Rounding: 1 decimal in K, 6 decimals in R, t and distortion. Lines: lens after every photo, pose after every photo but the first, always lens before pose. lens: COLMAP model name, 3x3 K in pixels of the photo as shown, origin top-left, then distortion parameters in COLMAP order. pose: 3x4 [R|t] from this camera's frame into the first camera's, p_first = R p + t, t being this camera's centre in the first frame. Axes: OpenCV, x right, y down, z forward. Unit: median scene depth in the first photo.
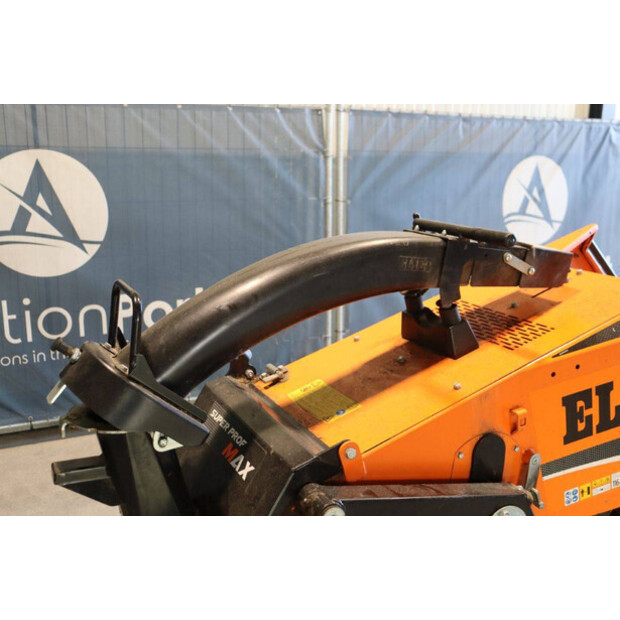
lens RADIAL K [[689.8, 0, 313.5], [0, 689.8, 307.2], [0, 0, 1]] dist [-0.015428, 0.000000]
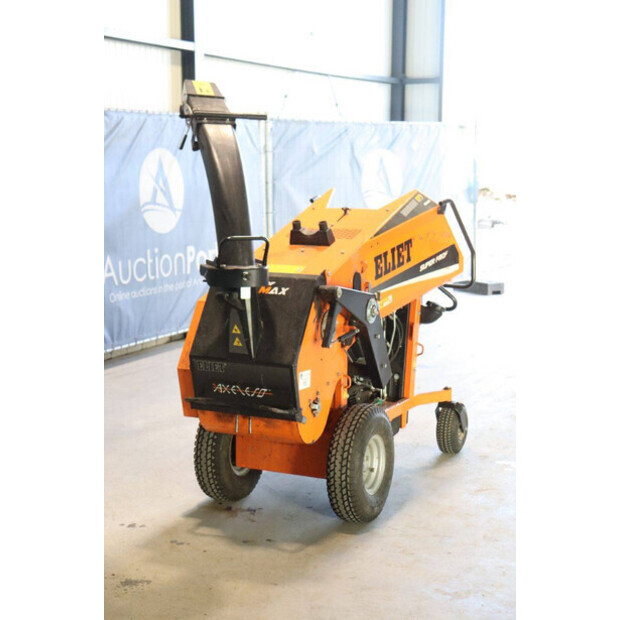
lens RADIAL K [[1127.8, 0, 312.9], [0, 1127.8, 308.4], [0, 0, 1]] dist [0.207214, 0.000000]
pose [[0.789624, -0.093129, 0.606483, -0.775645], [0.136990, 0.990223, -0.026304, 0.138421], [-0.598103, 0.103852, 0.794662, -0.678878]]
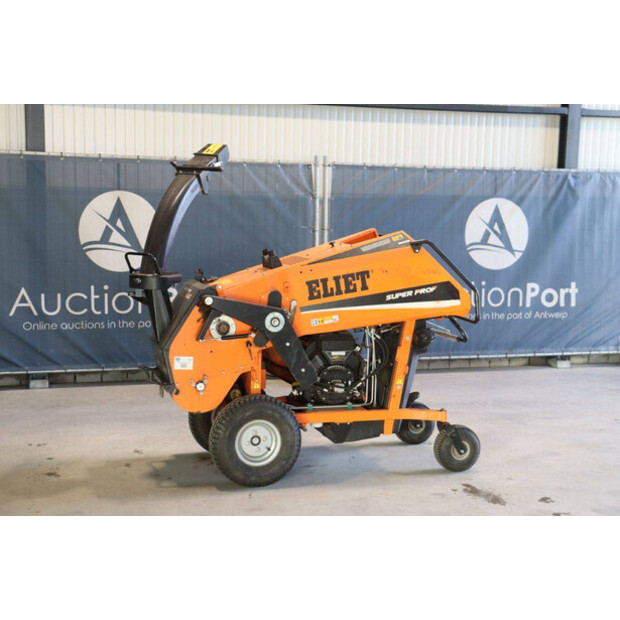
lens RADIAL K [[981.6, 0, 313.7], [0, 981.6, 305.9], [0, 0, 1]] dist [0.143324, 0.000000]
pose [[0.987682, 0.024492, -0.154547, 0.382191], [-0.041139, 0.993573, -0.105453, 0.244601], [0.150971, 0.110512, 0.982342, -1.089894]]
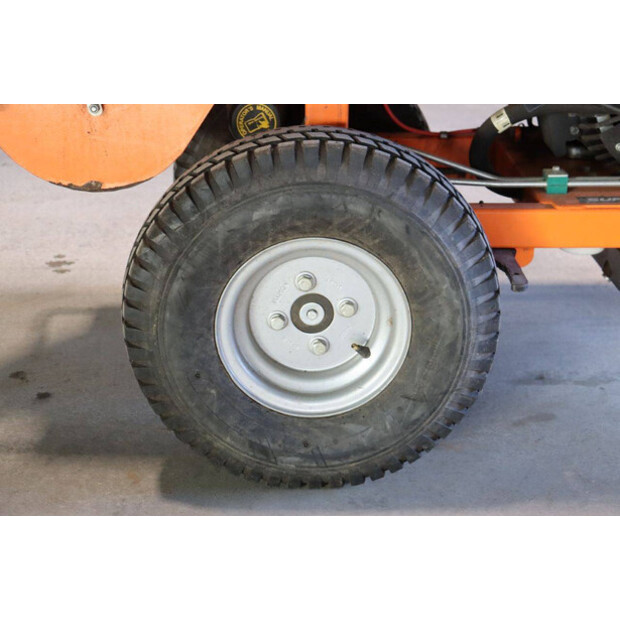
lens RADIAL K [[1056.3, 0, 307.4], [0, 1056.3, 309.6], [0, 0, 1]] dist [0.043888, 0.000000]
pose [[0.902458, 0.157461, -0.400969, 0.228022], [-0.080330, 0.975987, 0.202475, 0.212133], [0.423223, -0.150515, 0.893436, 0.024284]]
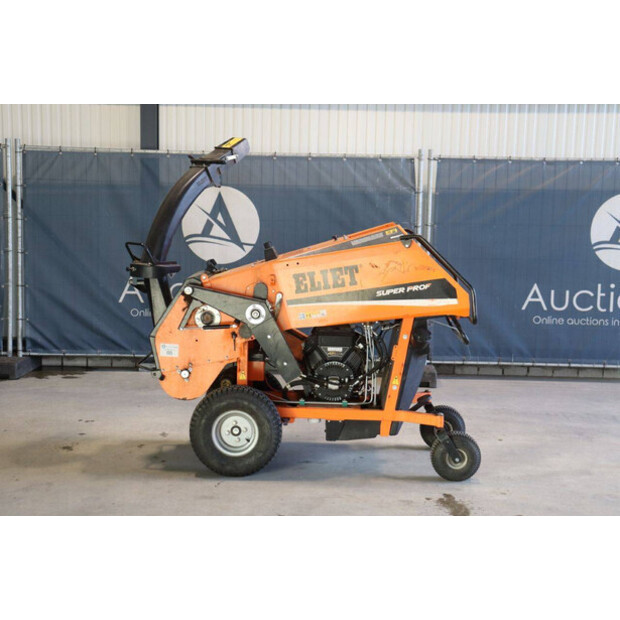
lens RADIAL K [[981.6, 0, 310.0], [0, 981.6, 307.3], [0, 0, 1]] dist [0.143324, 0.000000]
pose [[0.889504, 0.060136, -0.452952, 0.837590], [-0.107944, 0.990899, -0.080422, 0.215472], [0.443993, 0.120429, 0.887900, -0.923201]]
